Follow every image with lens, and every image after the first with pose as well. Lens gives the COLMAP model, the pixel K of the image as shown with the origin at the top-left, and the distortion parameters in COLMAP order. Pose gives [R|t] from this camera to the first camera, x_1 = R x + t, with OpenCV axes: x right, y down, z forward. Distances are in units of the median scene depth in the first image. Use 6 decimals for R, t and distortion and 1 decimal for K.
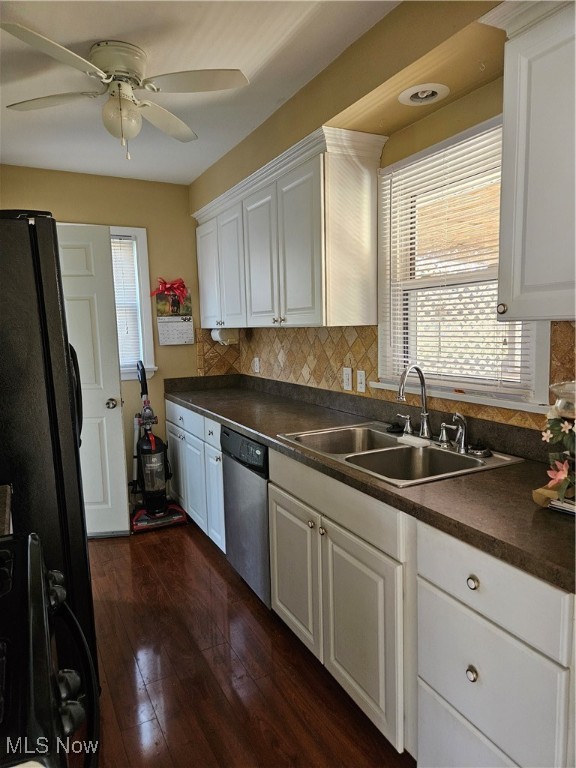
lens RADIAL K [[513.9, 0, 299.9], [0, 513.9, 386.1], [0, 0, 1]] dist [0.134326, -0.142982]
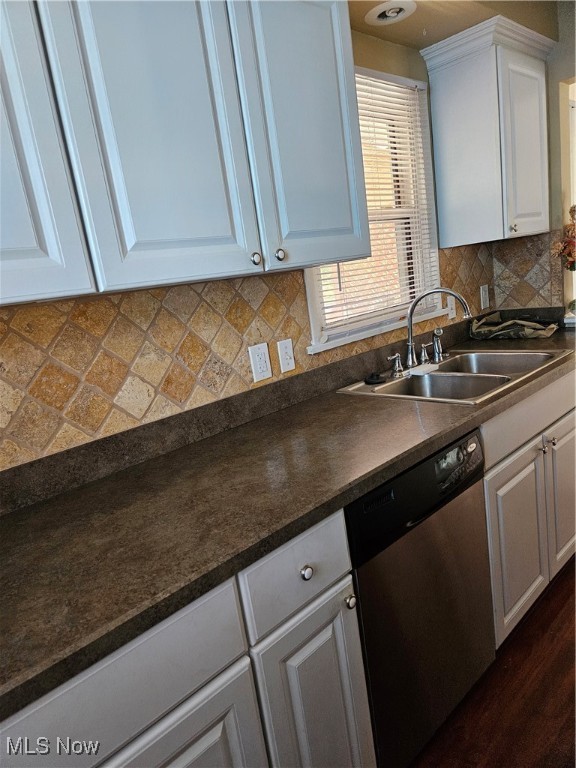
lens RADIAL K [[525.5, 0, 287.1], [0, 525.5, 381.8], [0, 0, 1]] dist [0.160859, -0.156706]
pose [[-0.285475, -0.133823, 0.948997, -0.676469], [0.243937, 0.947445, 0.206985, -0.148329], [-0.926822, 0.290585, -0.237827, 1.453315]]
